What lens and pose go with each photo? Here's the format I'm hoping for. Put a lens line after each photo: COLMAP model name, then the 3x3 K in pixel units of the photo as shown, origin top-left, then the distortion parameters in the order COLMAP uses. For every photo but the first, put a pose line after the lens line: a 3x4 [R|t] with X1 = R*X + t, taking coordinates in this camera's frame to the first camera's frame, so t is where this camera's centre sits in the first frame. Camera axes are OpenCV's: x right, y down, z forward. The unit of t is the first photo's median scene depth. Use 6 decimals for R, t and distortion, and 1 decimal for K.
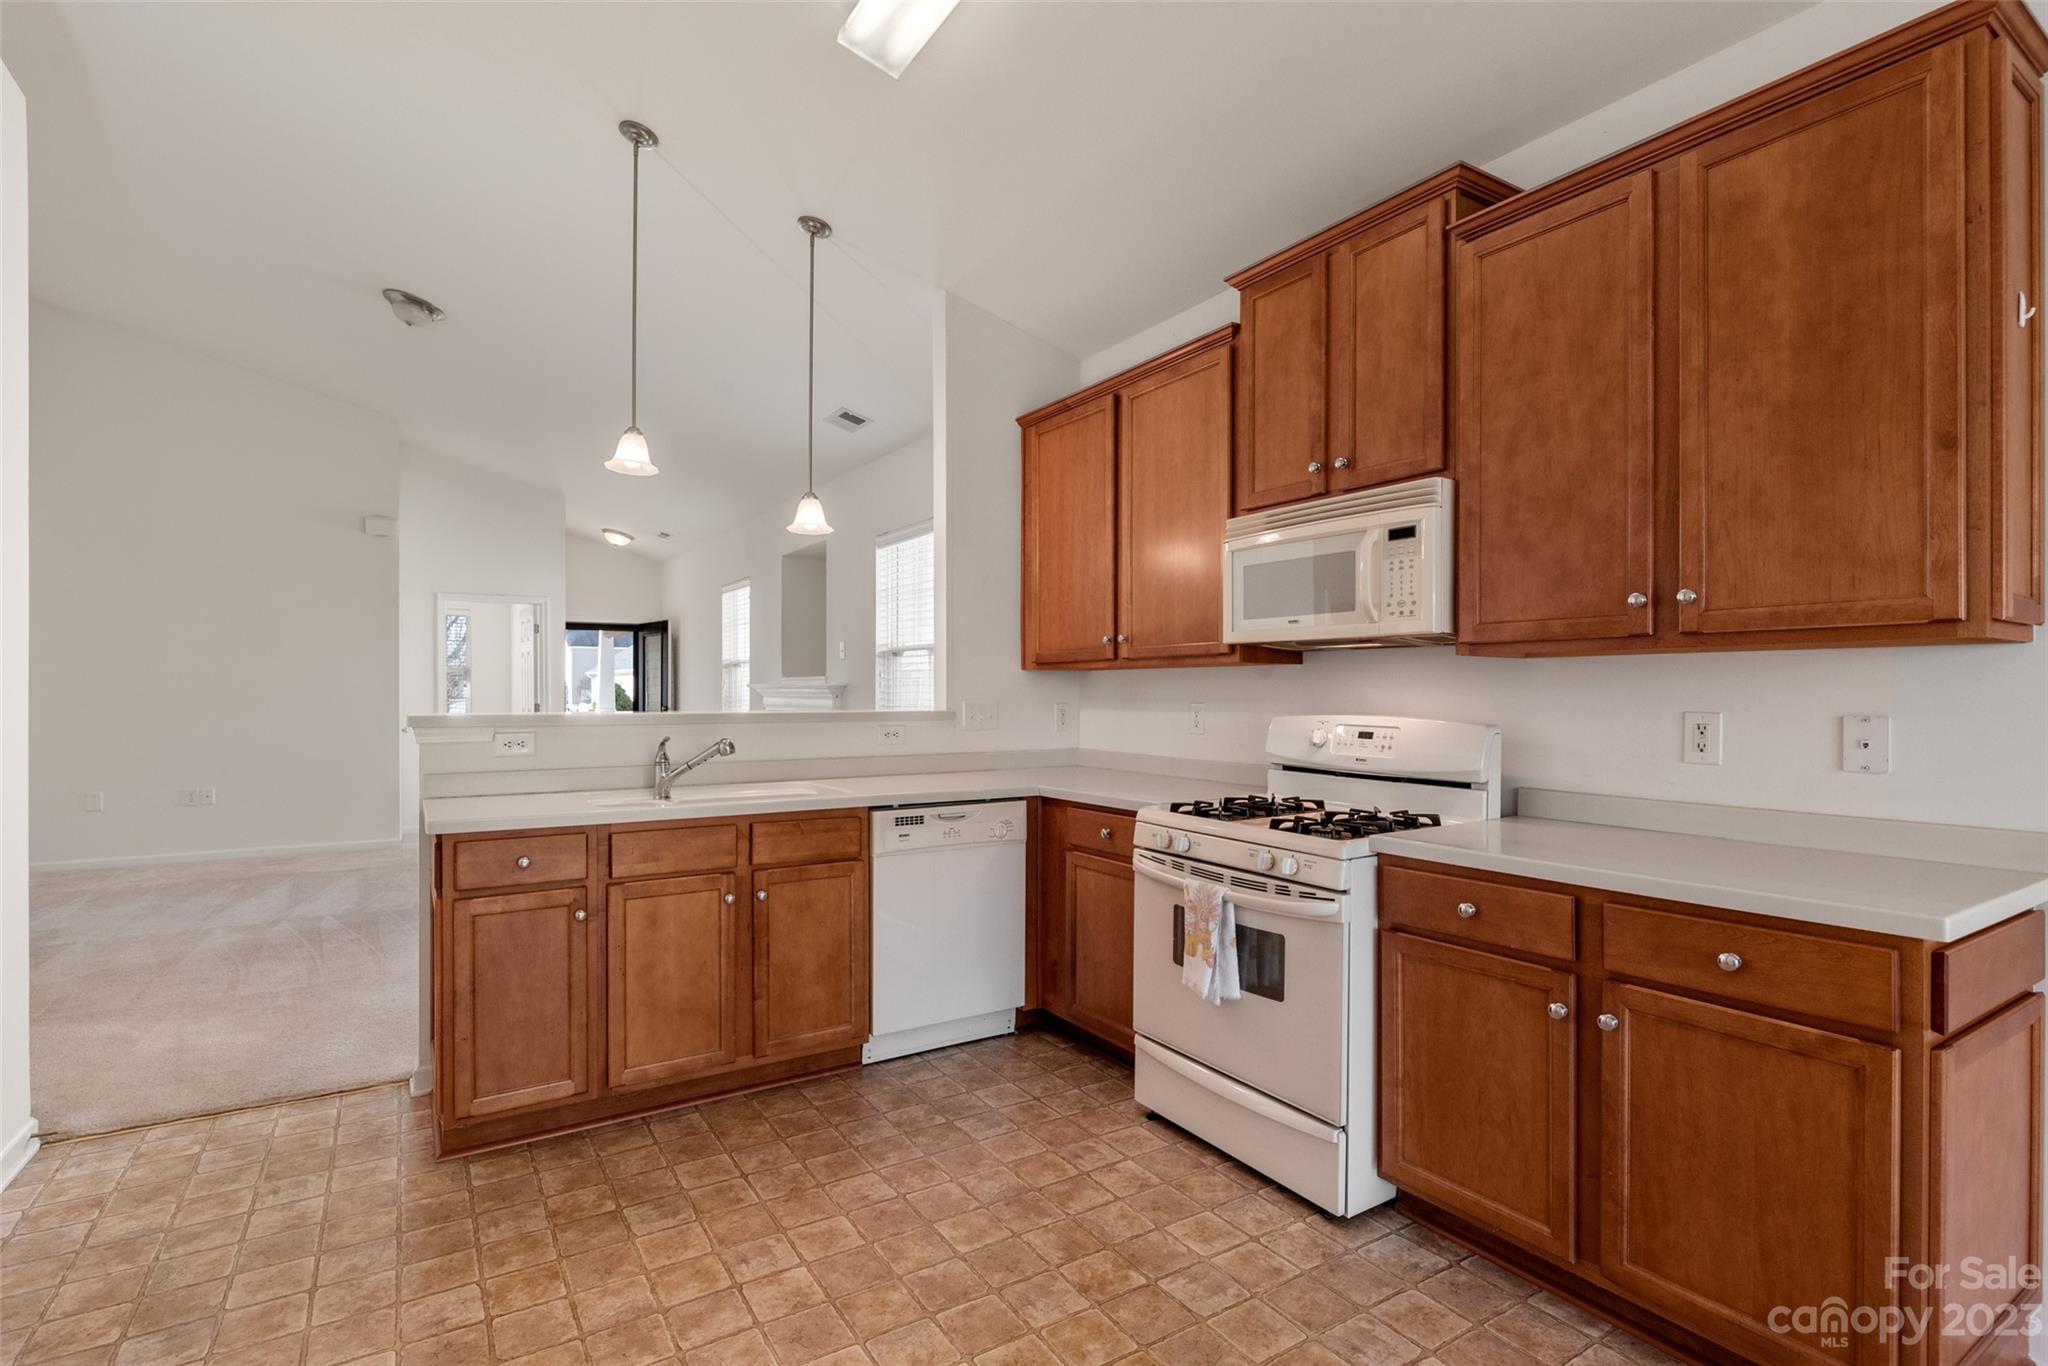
lens RADIAL K [[971.7, 0, 1015.0], [0, 971.7, 696.0], [0, 0, 1]] dist [-0.014001, 0.000815]
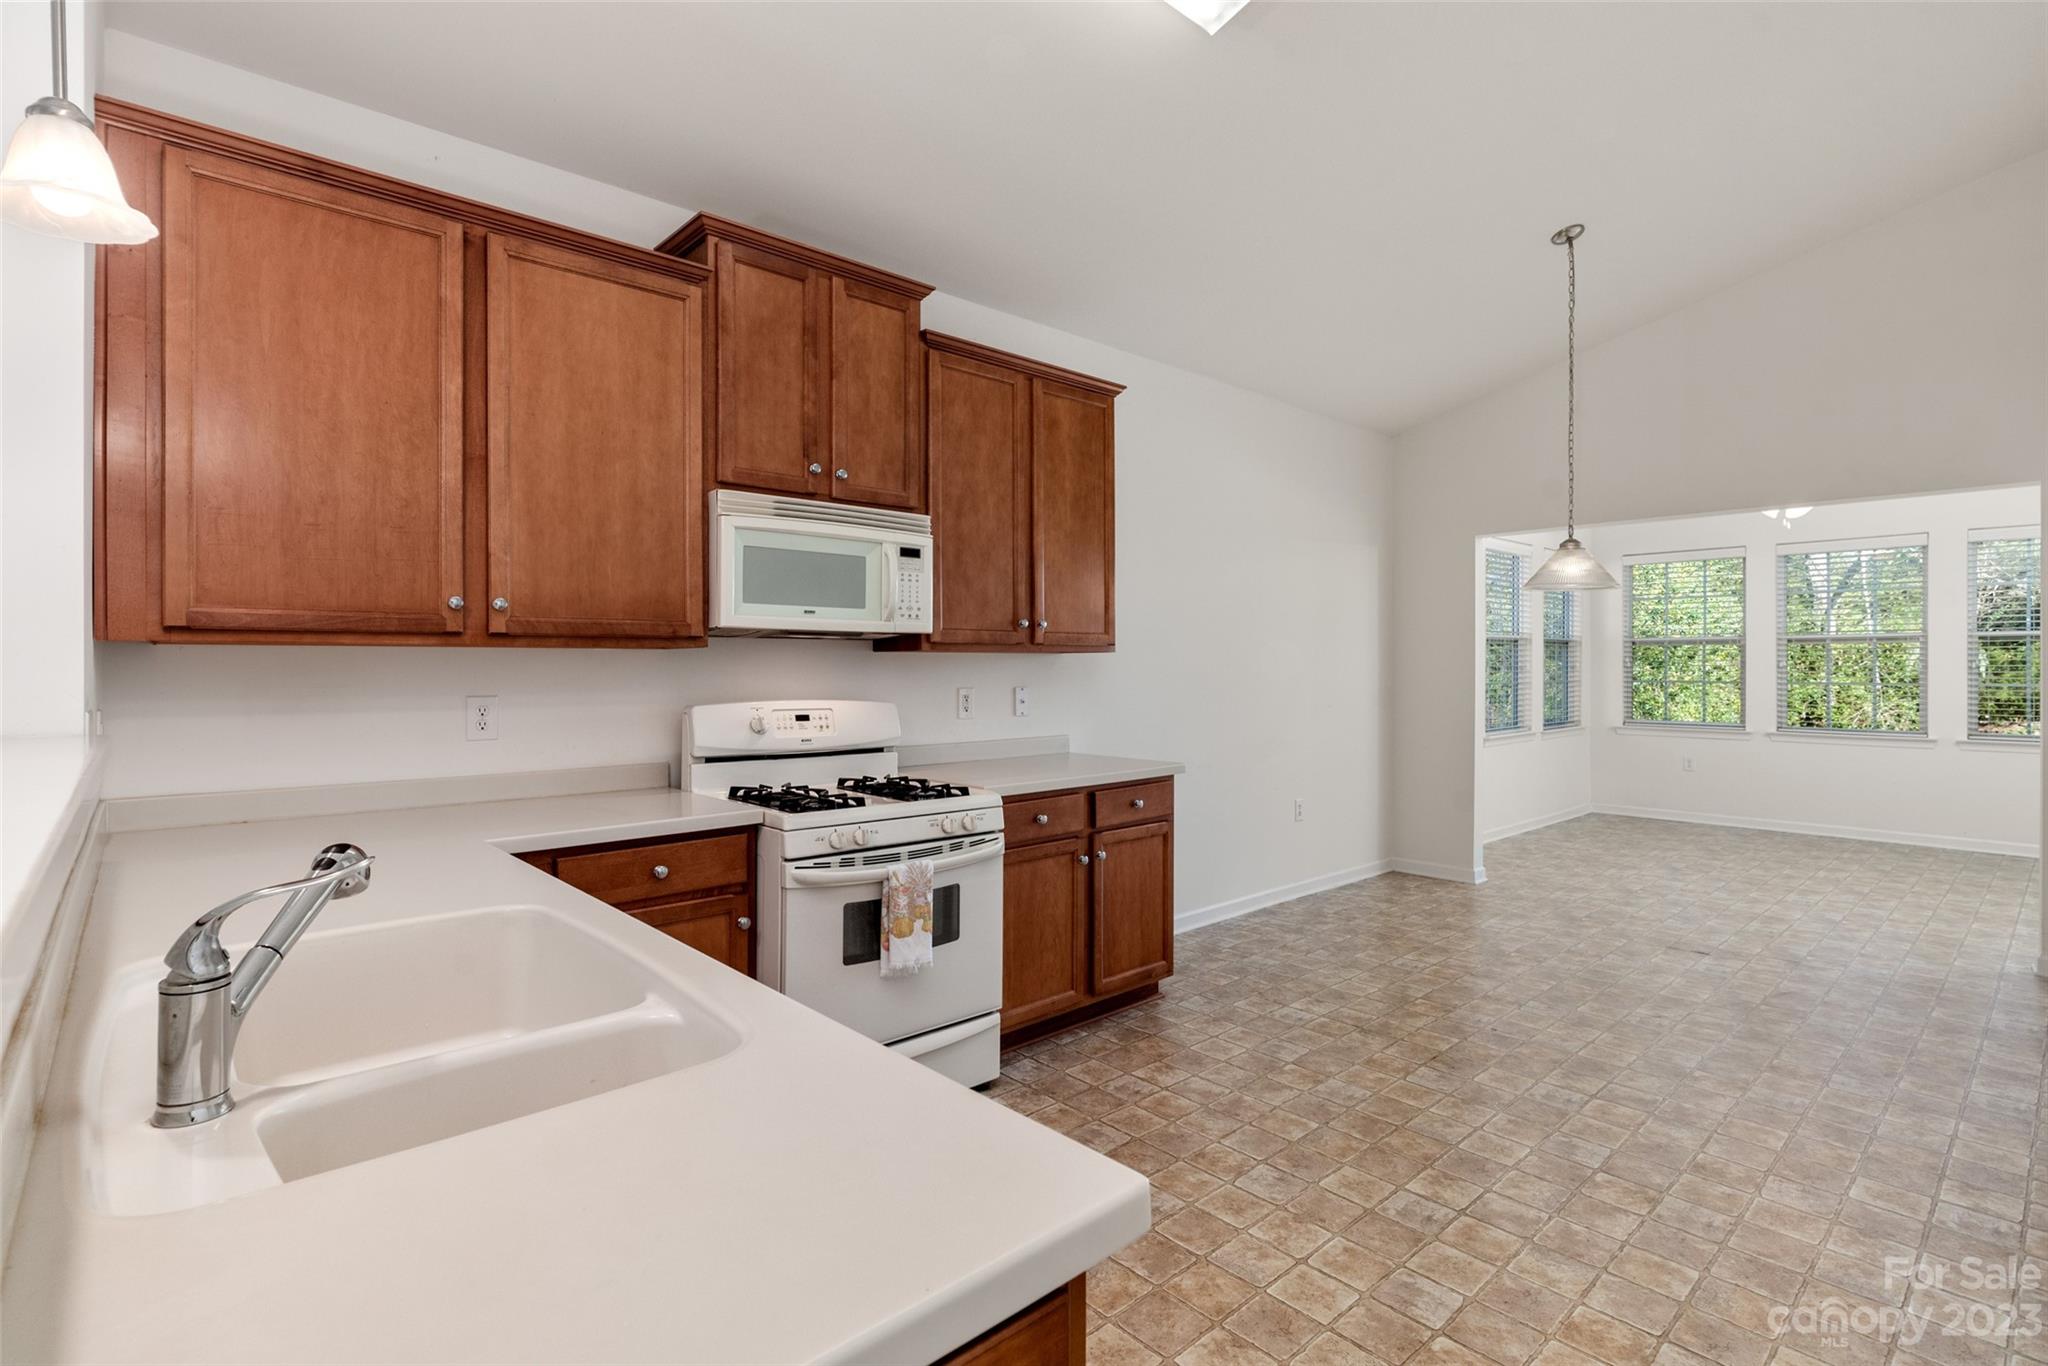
lens RADIAL K [[967.5, 0, 1020.9], [0, 967.5, 673.1], [0, 0, 1]] dist [-0.013573, -0.000533]
pose [[-0.173429, -0.009926, 0.984796, -0.761353], [0.002383, 0.999942, 0.010499, -0.021204], [-0.984844, 0.004167, -0.173395, 0.944566]]
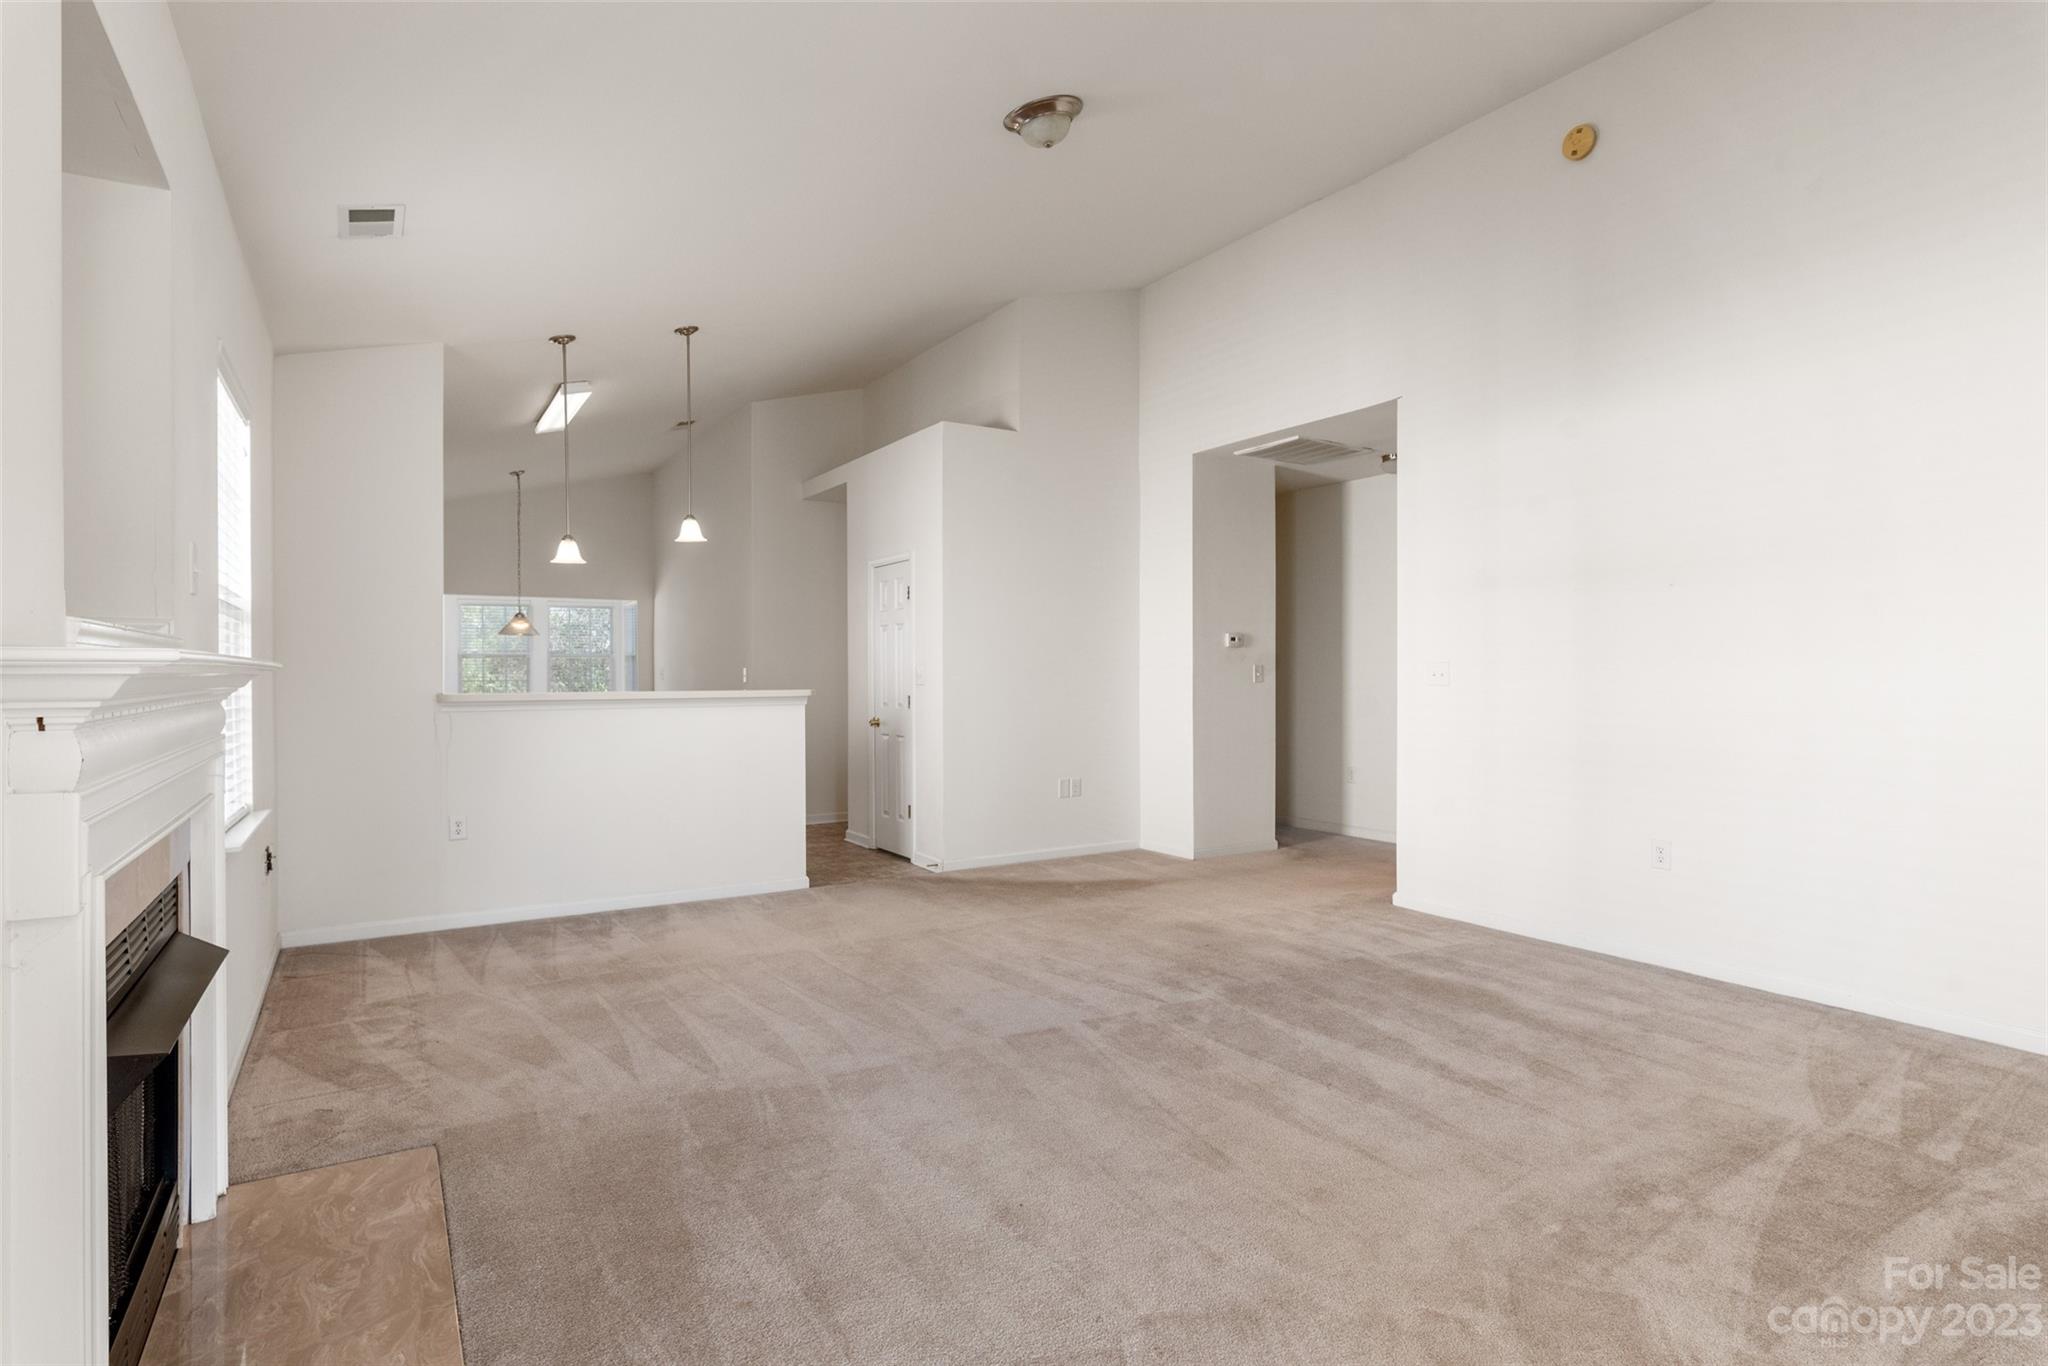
lens RADIAL K [[1034.6, 0, 1019.3], [0, 1034.6, 679.5], [0, 0, 1]] dist [-0.002276, -0.000318]
pose [[-0.999994, -0.000848, 0.003466, -1.109284], [-0.000804, 0.999920, 0.012622, -0.028774], [-0.003476, 0.012619, -0.999914, 3.179970]]
